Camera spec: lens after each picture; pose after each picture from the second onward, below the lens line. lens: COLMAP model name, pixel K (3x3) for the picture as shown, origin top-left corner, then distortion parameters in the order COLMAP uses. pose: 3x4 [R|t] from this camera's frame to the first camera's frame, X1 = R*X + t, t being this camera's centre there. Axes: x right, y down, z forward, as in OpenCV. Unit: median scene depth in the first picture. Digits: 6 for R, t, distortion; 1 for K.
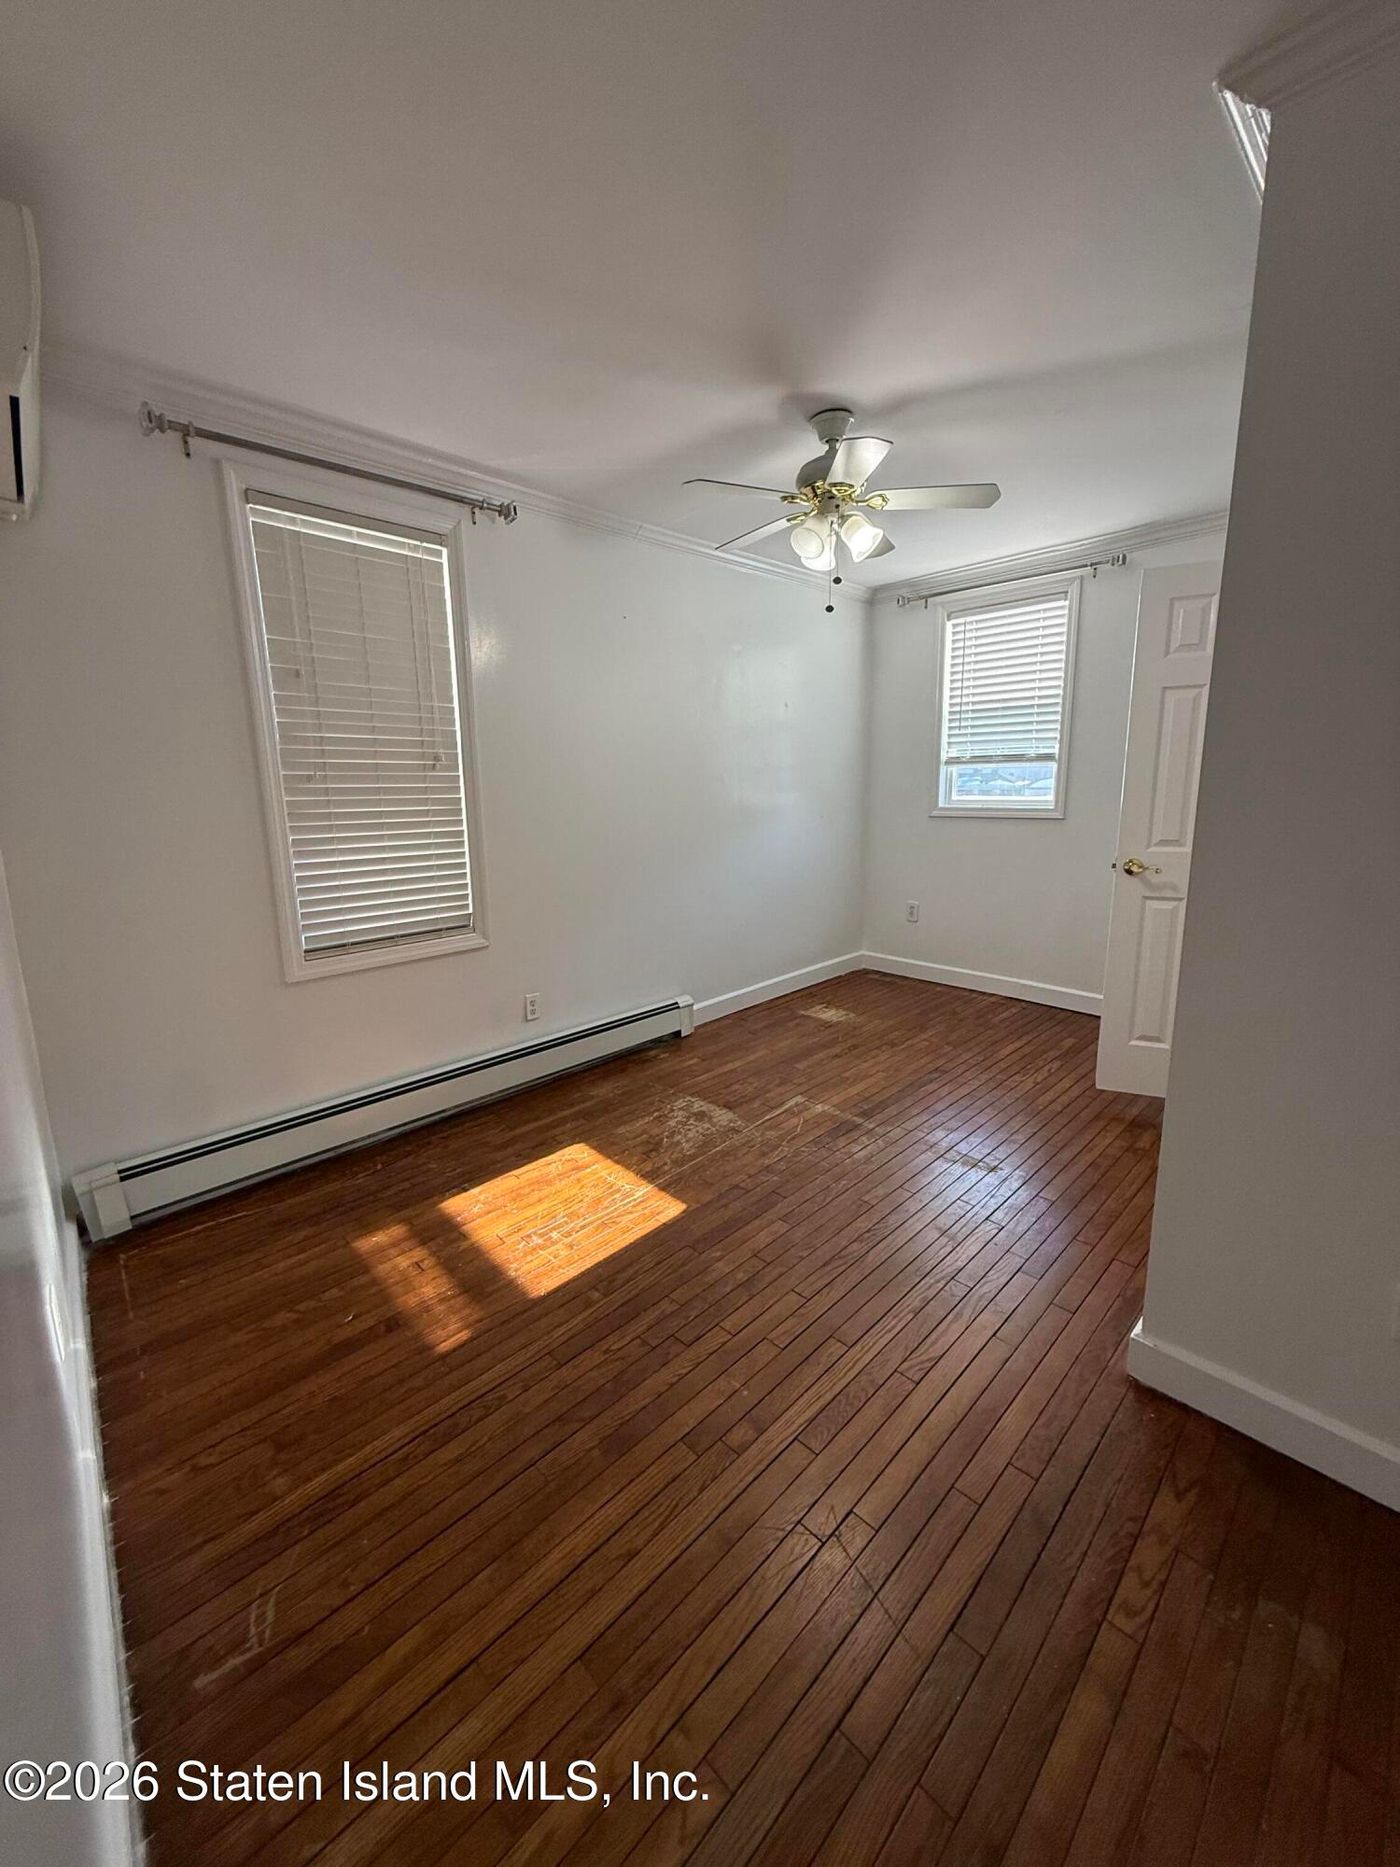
lens RADIAL K [[743.0, 0, 704.5], [0, 743.0, 922.7], [0, 0, 1]] dist [-0.000216, 0.000532]
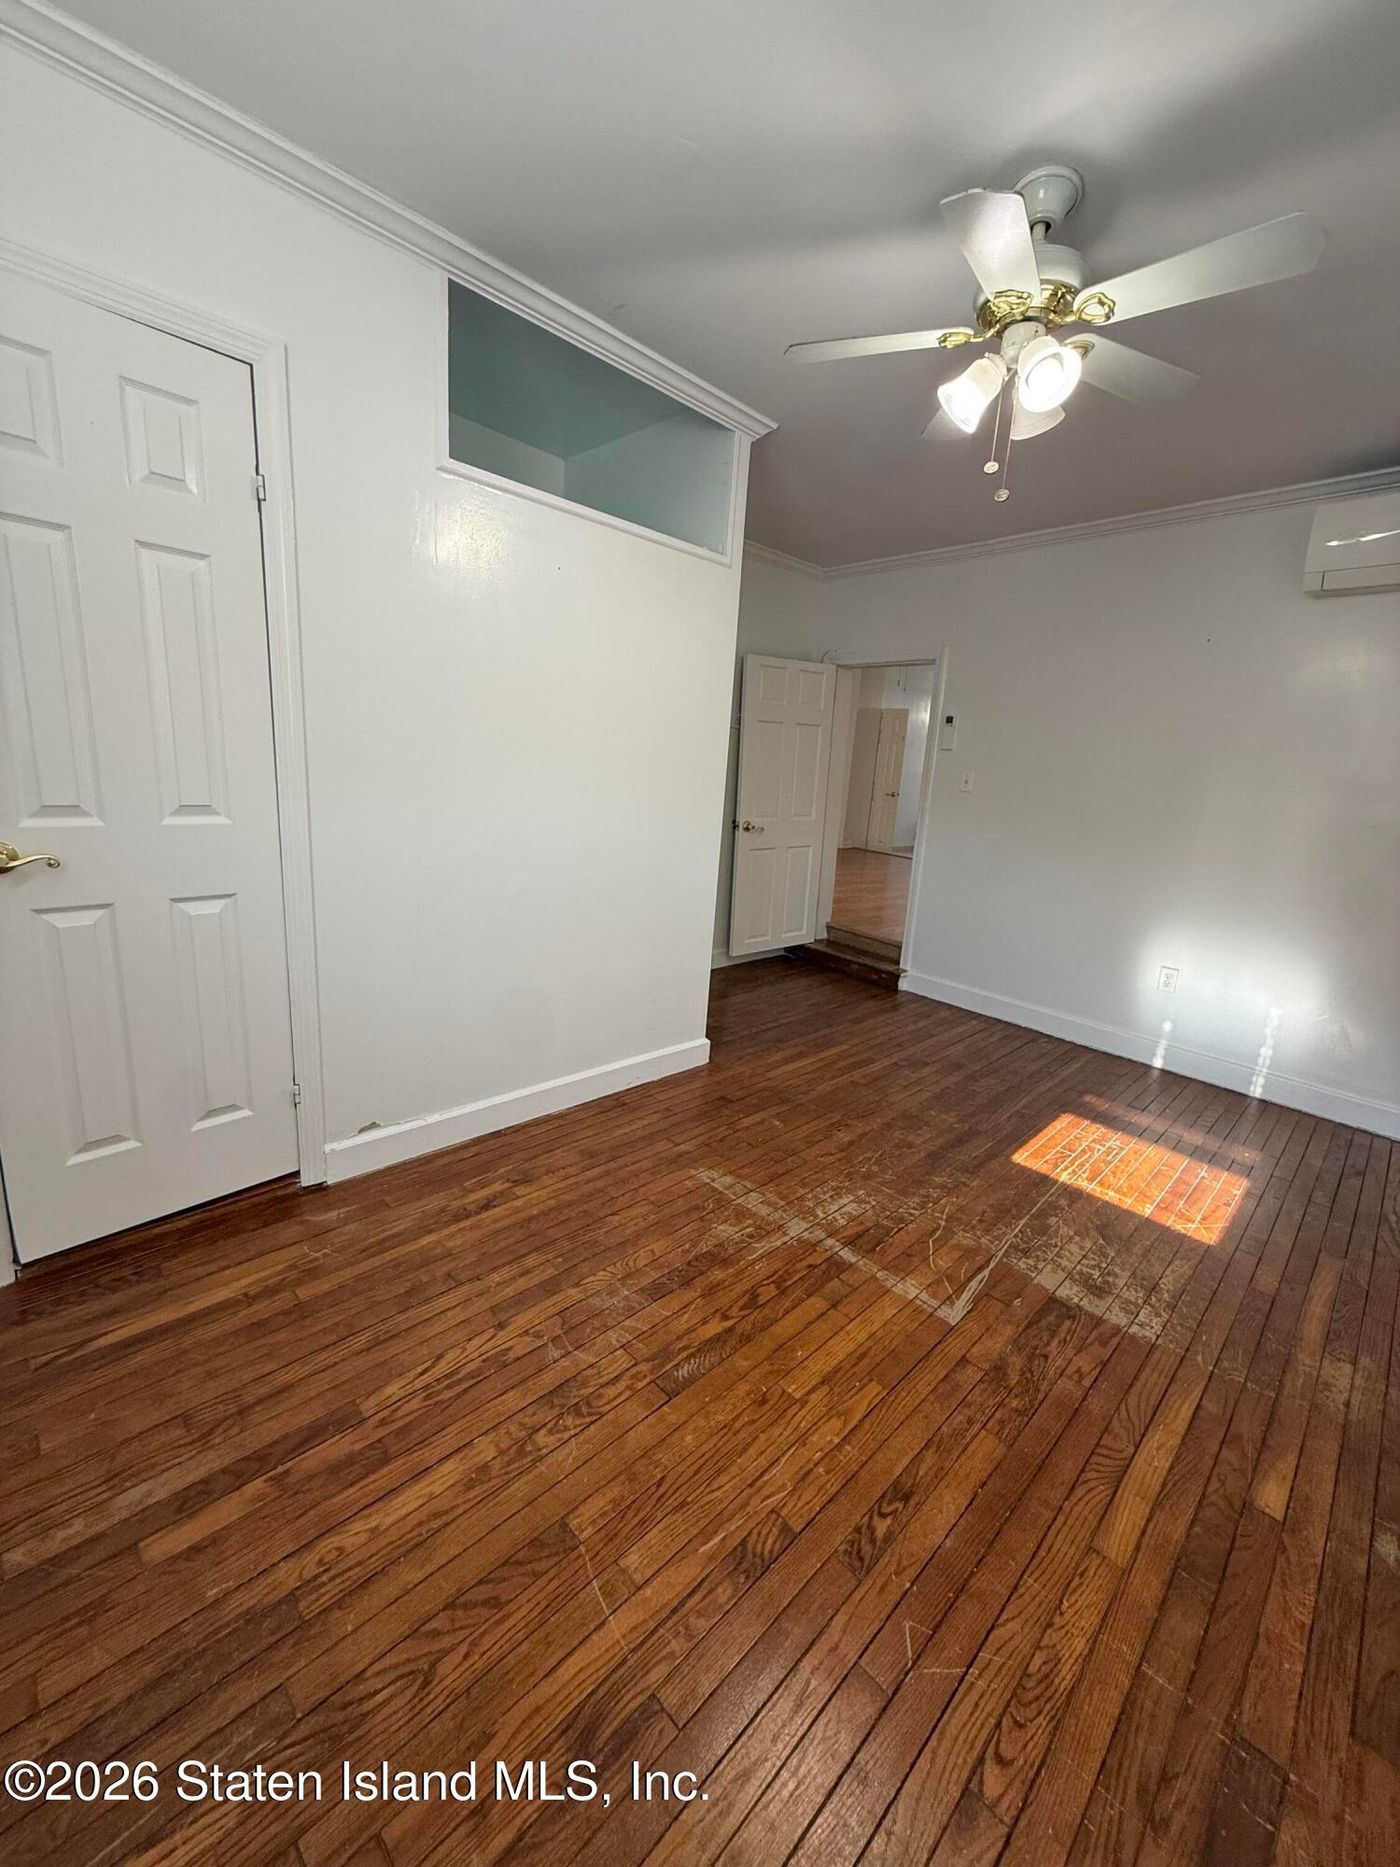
lens RADIAL K [[743.0, 0, 703.7], [0, 743.0, 924.8], [0, 0, 1]] dist [-0.000216, 0.000532]
pose [[-0.998826, -0.045322, -0.017099, 0.359097], [-0.048360, 0.912707, 0.405742, -0.272968], [-0.002783, 0.406093, -0.913828, 1.478544]]
